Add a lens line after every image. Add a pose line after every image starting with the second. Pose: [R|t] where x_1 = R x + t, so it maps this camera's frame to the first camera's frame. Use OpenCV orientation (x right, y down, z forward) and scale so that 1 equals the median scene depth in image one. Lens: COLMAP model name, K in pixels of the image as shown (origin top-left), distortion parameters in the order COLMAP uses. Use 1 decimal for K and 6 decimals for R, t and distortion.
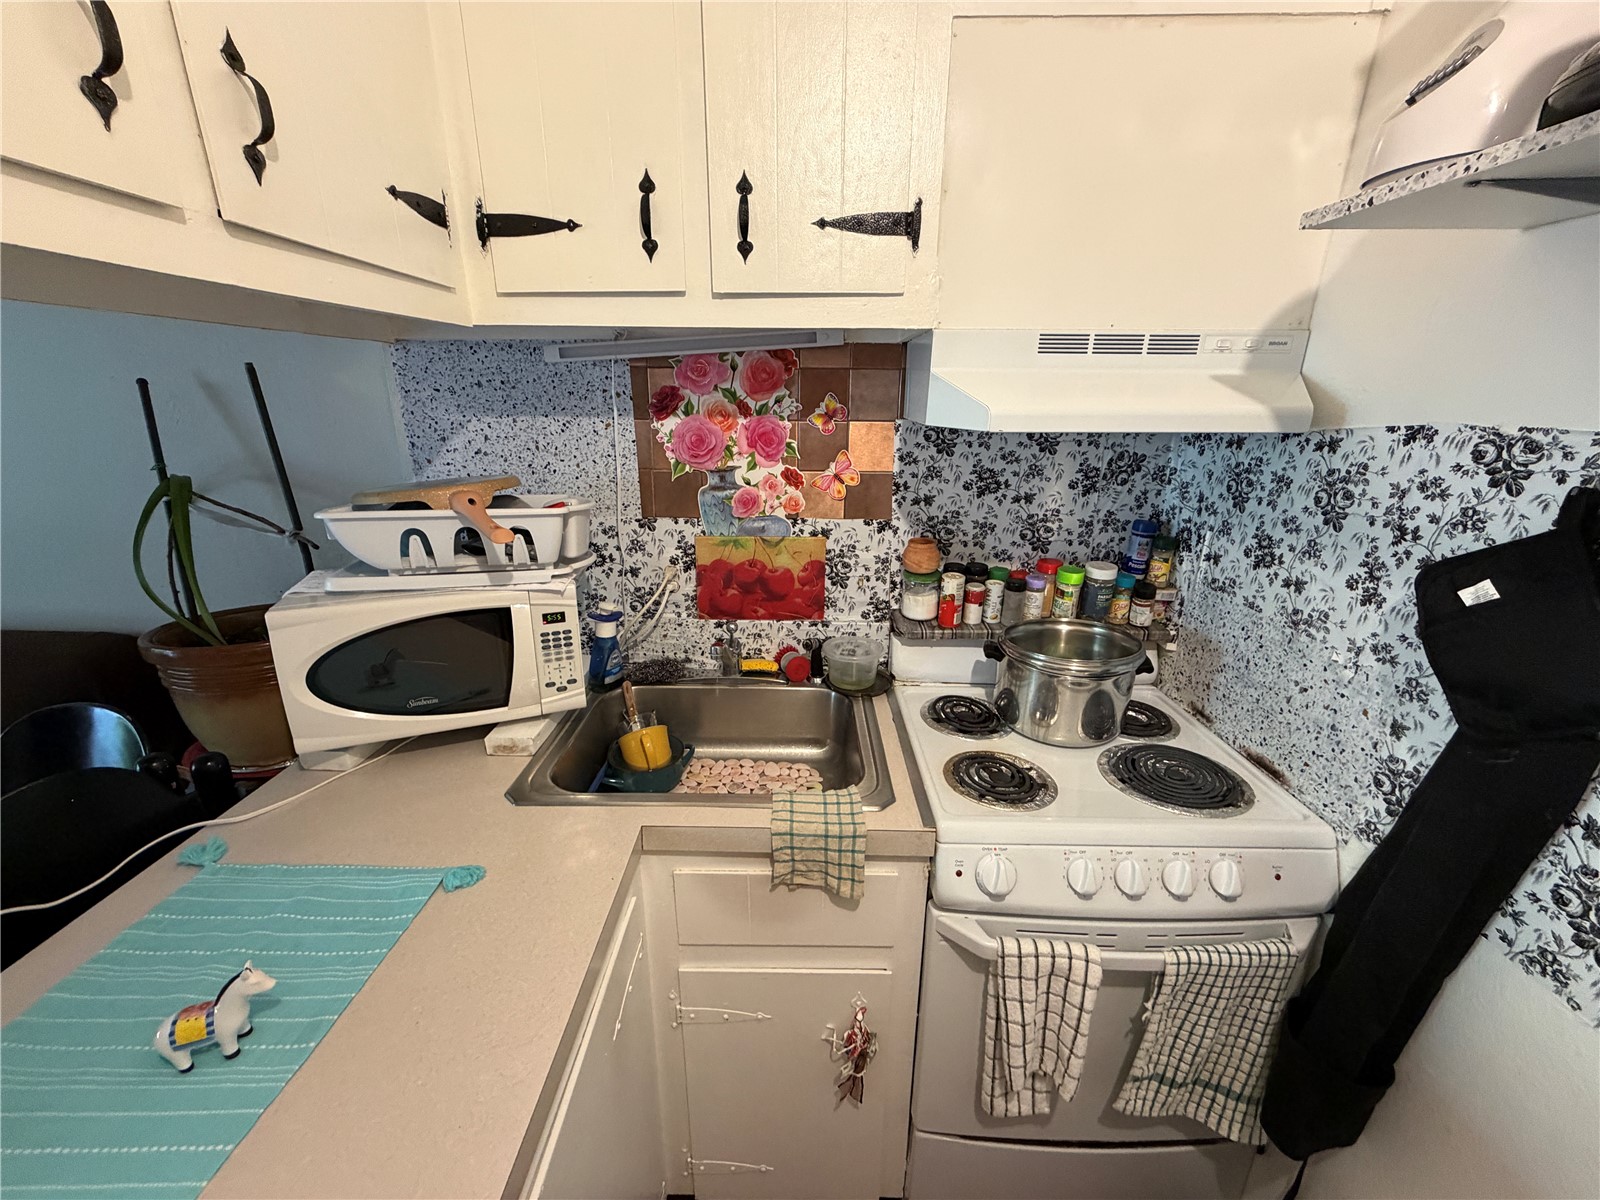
lens RADIAL K [[648.3, 0, 792.5], [0, 648.3, 602.0], [0, 0, 1]] dist [0.001489, -0.000093]
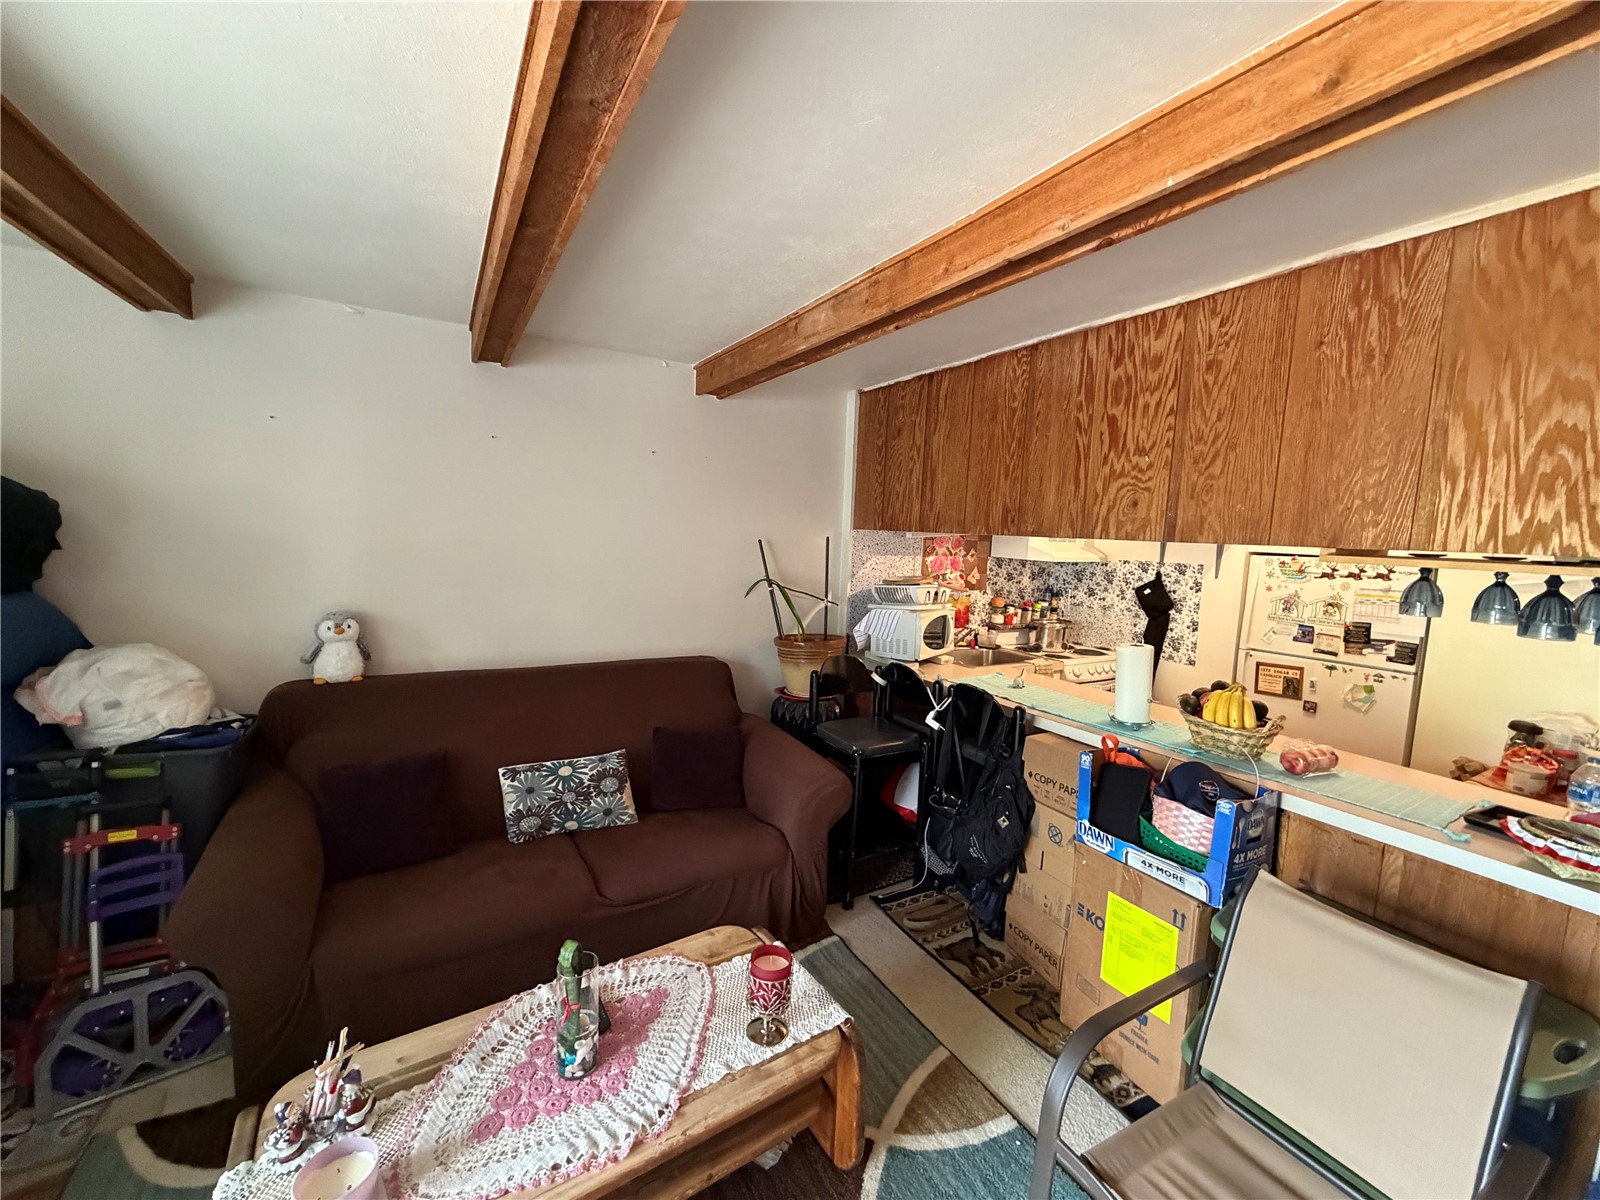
lens RADIAL K [[648.3, 0, 804.3], [0, 648.3, 596.7], [0, 0, 1]] dist [0.001489, -0.000093]
pose [[0.859865, -0.029272, 0.509681, -2.146836], [0.126468, 0.979451, -0.157106, 0.268474], [-0.494609, 0.199548, 0.845897, -1.105473]]
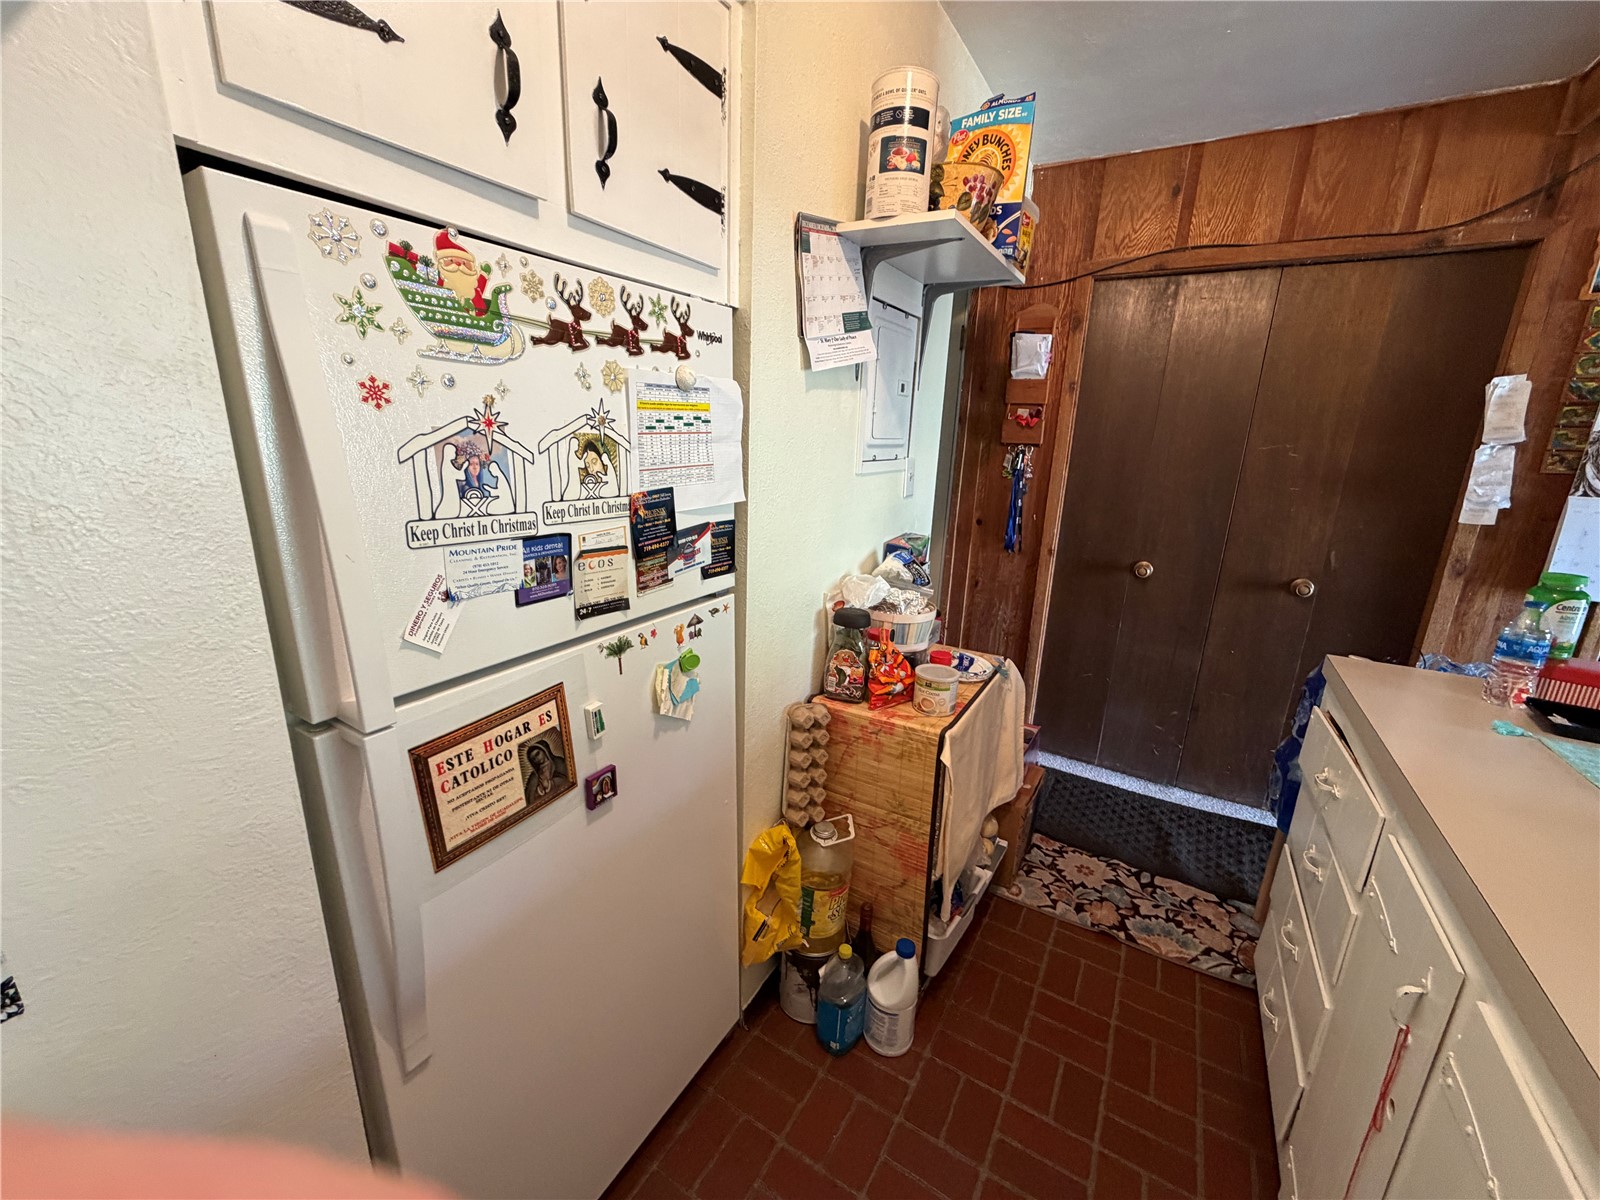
lens RADIAL K [[648.3, 0, 797.3], [0, 648.3, 611.6], [0, 0, 1]] dist [0.001489, -0.000093]
pose [[-0.866814, -0.167965, 0.469491, 0.080808], [0.112947, 0.850946, 0.512966, 0.004431], [-0.485671, 0.497674, -0.718640, 0.356162]]
